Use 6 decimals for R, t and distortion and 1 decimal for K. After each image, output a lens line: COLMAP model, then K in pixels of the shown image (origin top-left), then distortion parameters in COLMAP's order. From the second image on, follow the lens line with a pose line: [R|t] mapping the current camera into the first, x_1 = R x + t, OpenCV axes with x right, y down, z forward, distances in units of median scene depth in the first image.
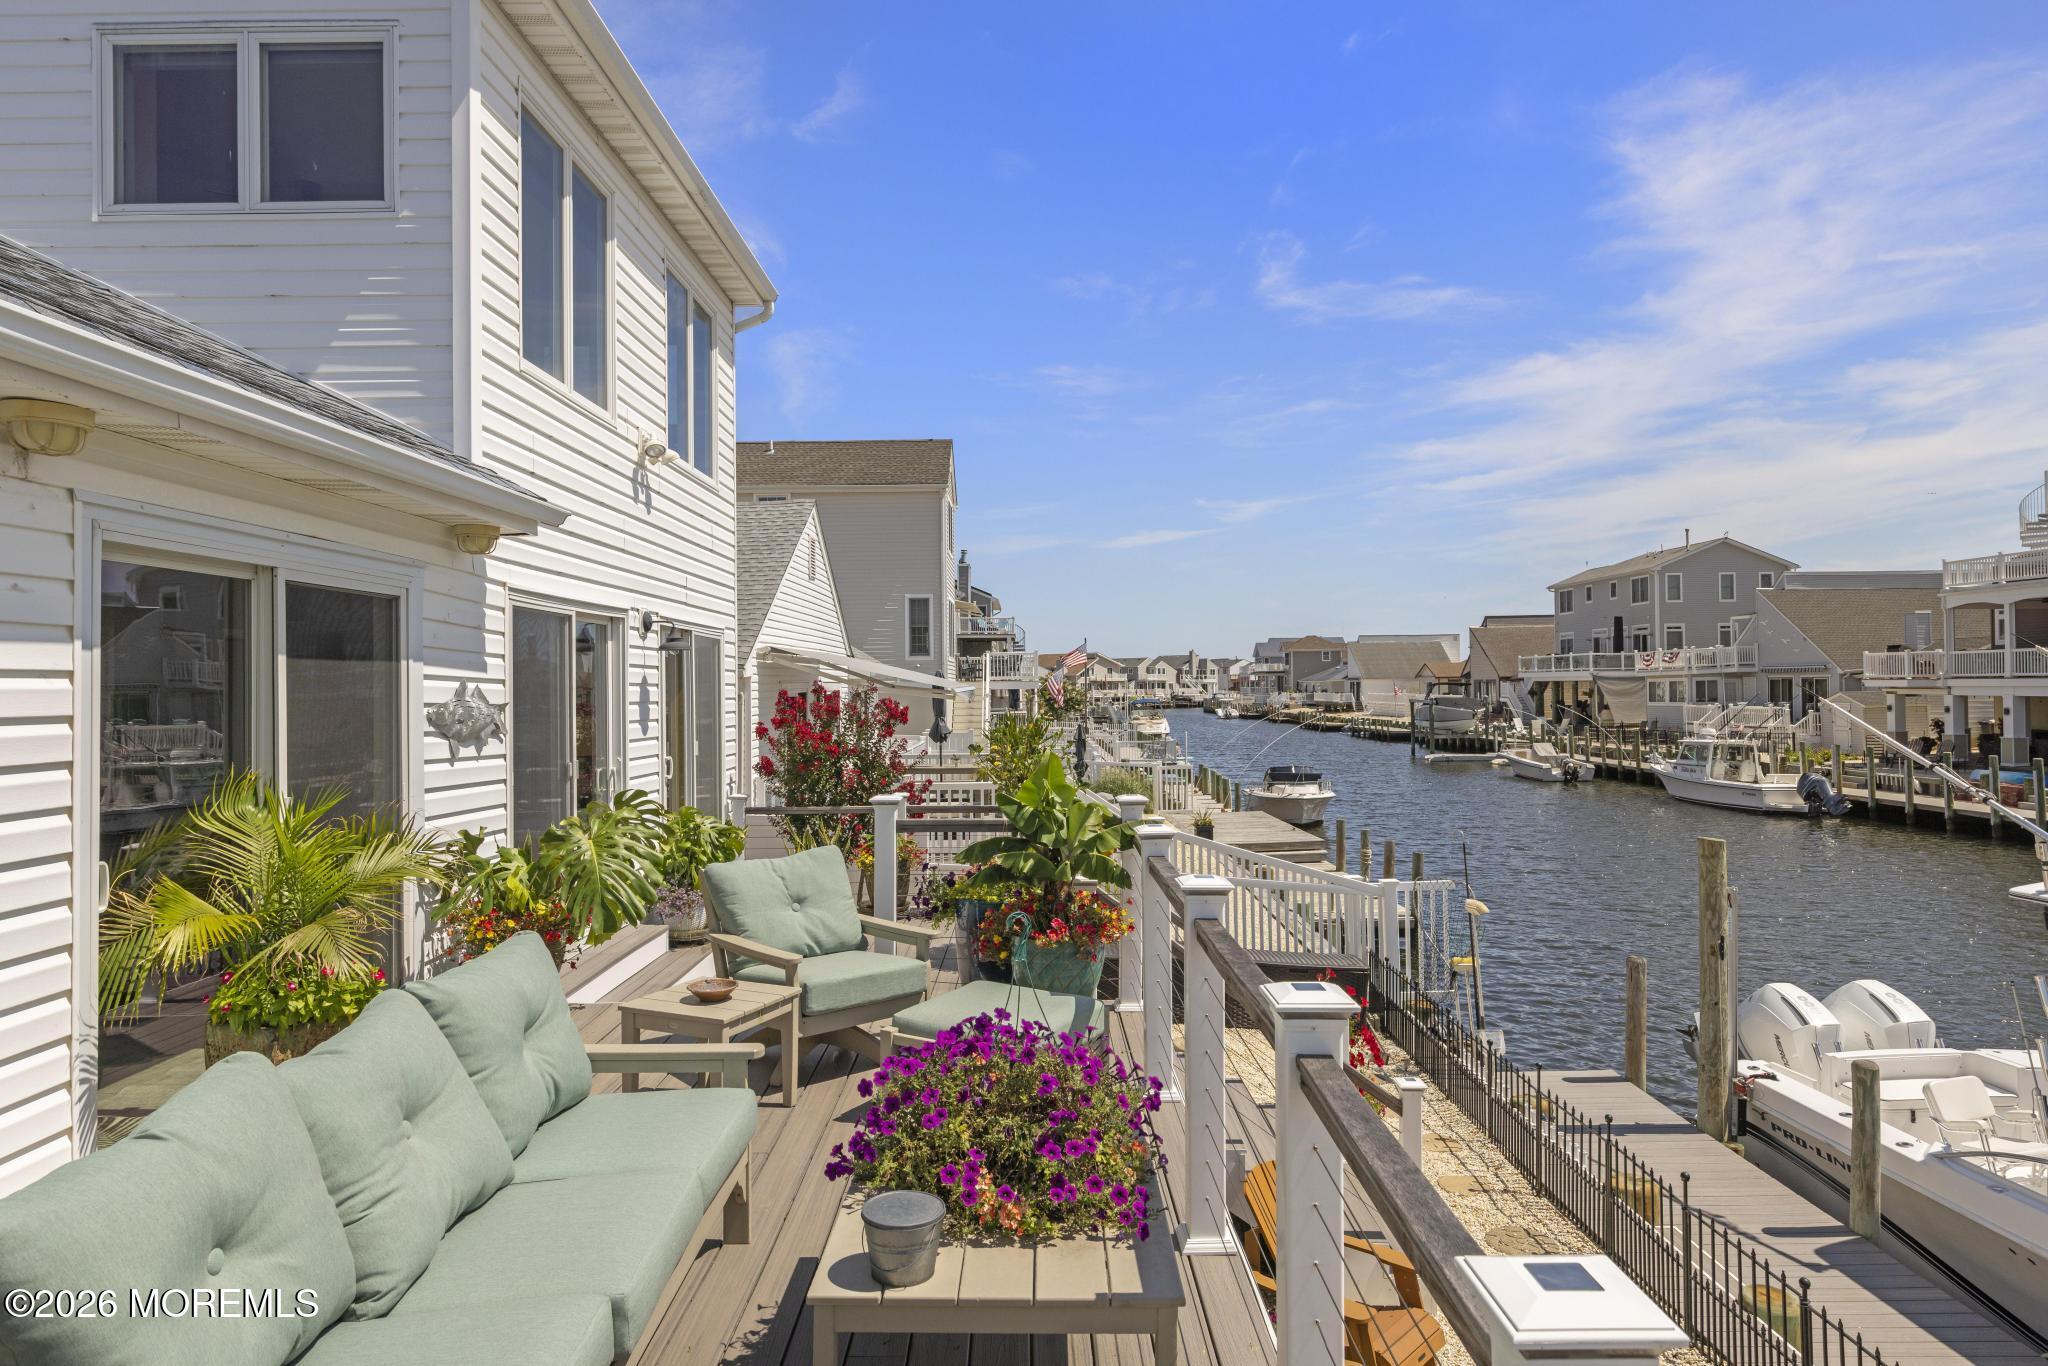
lens RADIAL K [[1199.9, 0, 1031.8], [0, 1199.9, 668.8], [0, 0, 1]] dist [0.000897, 0.002922]
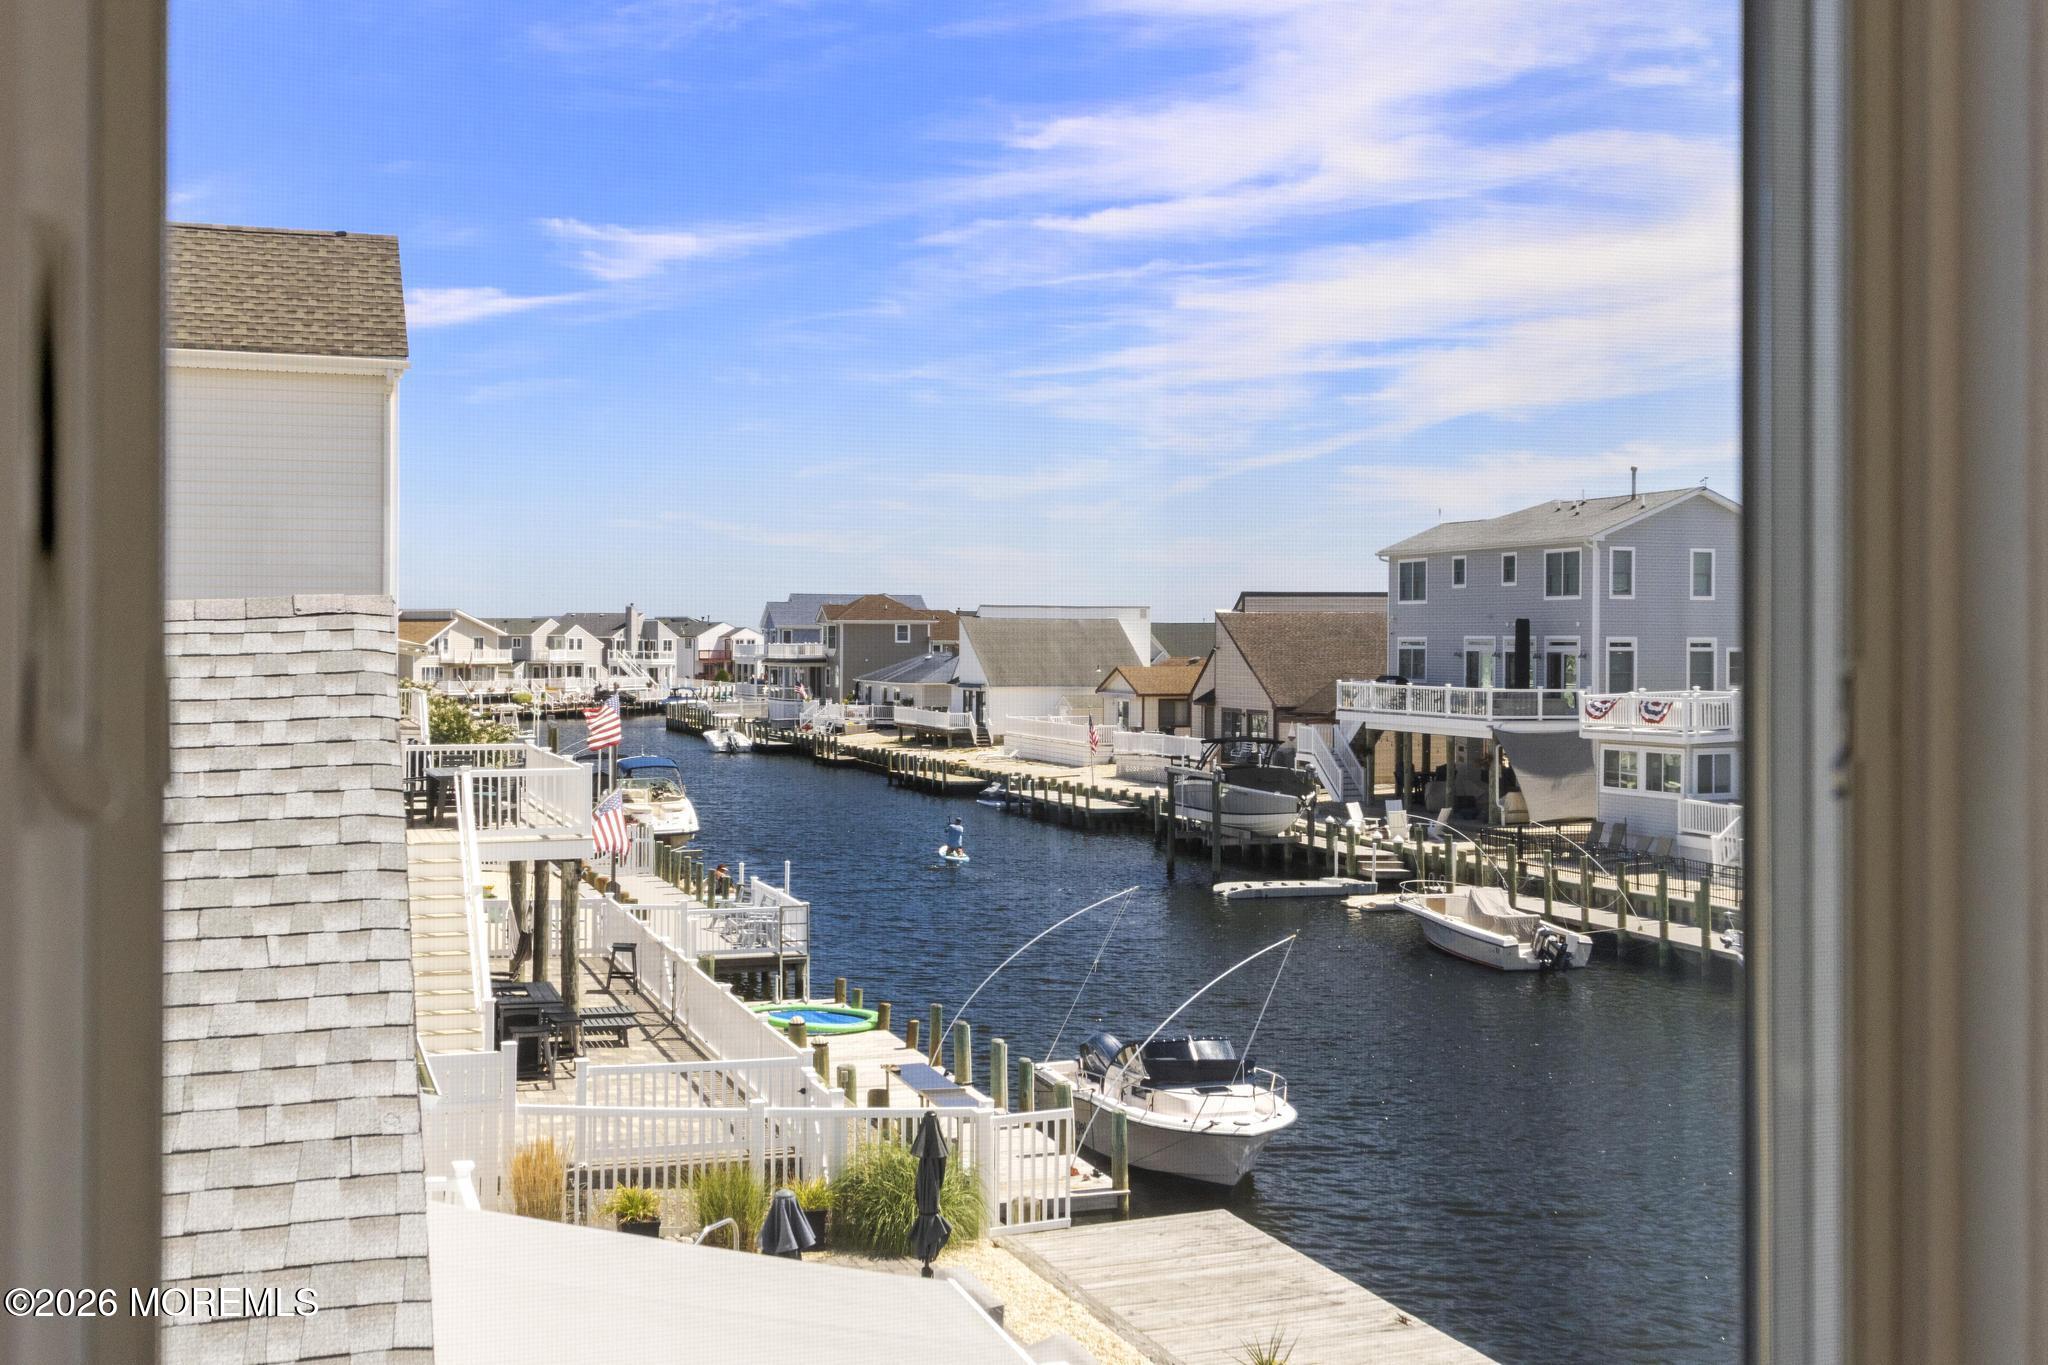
lens RADIAL K [[2125.7, 0, 1018.3], [0, 2125.7, 671.9], [0, 0, 1]] dist [-0.014206, 0.000000]
pose [[0.945087, 0.009852, 0.326670, -0.051049], [-0.018146, 0.999585, 0.022352, -0.037061], [-0.326314, -0.027052, 0.944874, 0.151180]]
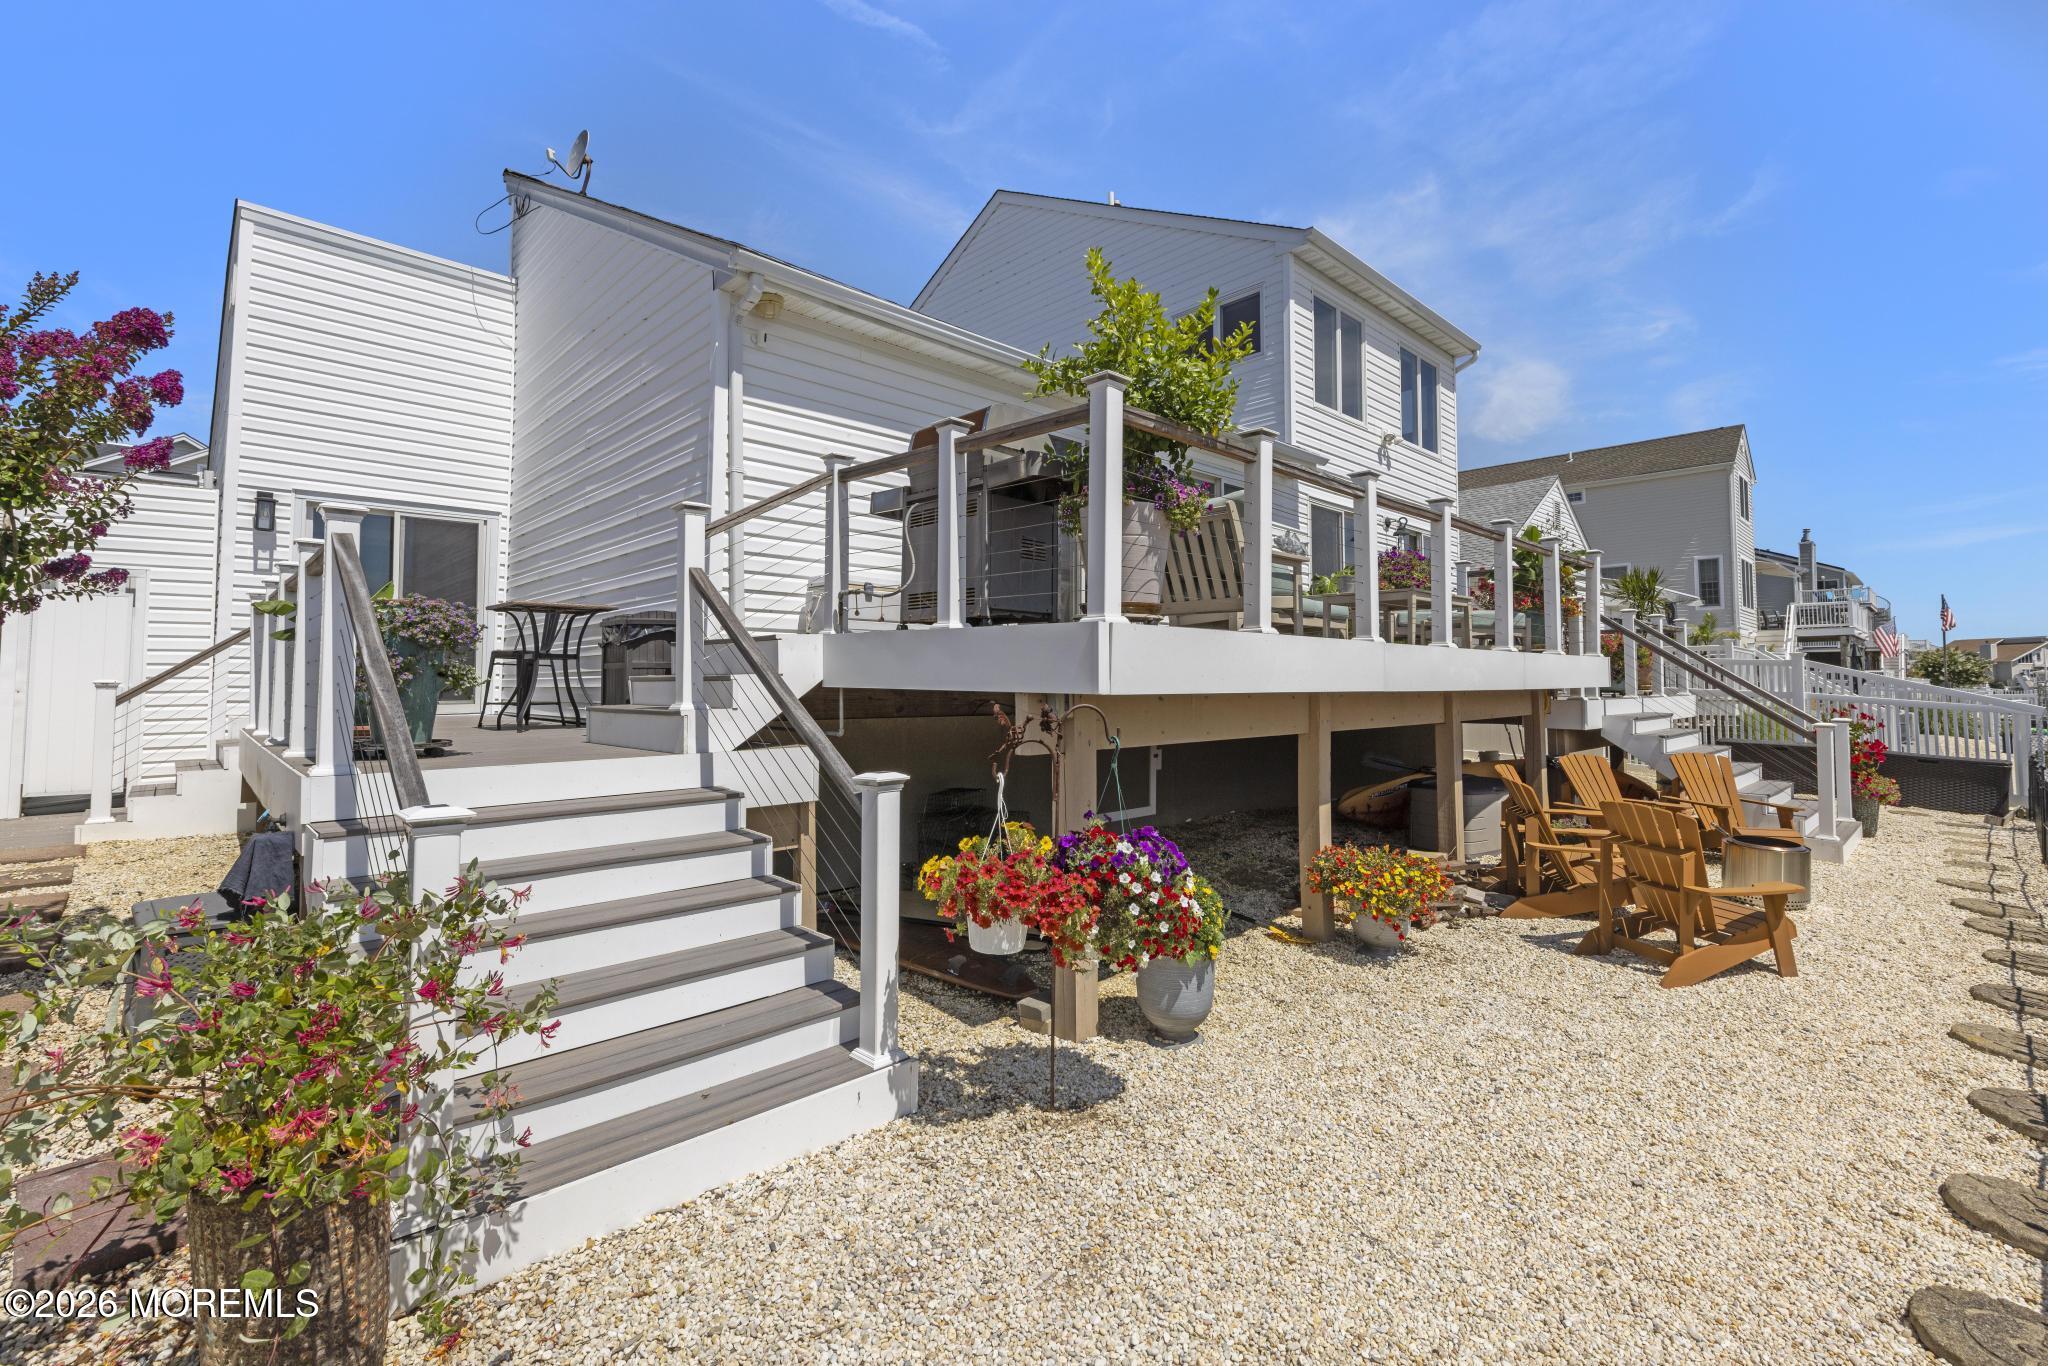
lens RADIAL K [[895.0, 0, 1034.0], [0, 895.0, 638.2], [0, 0, 1]] dist [0.002562, 0.000849]
pose [[0.694117, -0.027550, -0.719335, 0.042372], [0.004549, 0.999415, -0.033888, 0.024991], [0.719848, 0.020250, 0.693836, -0.058270]]
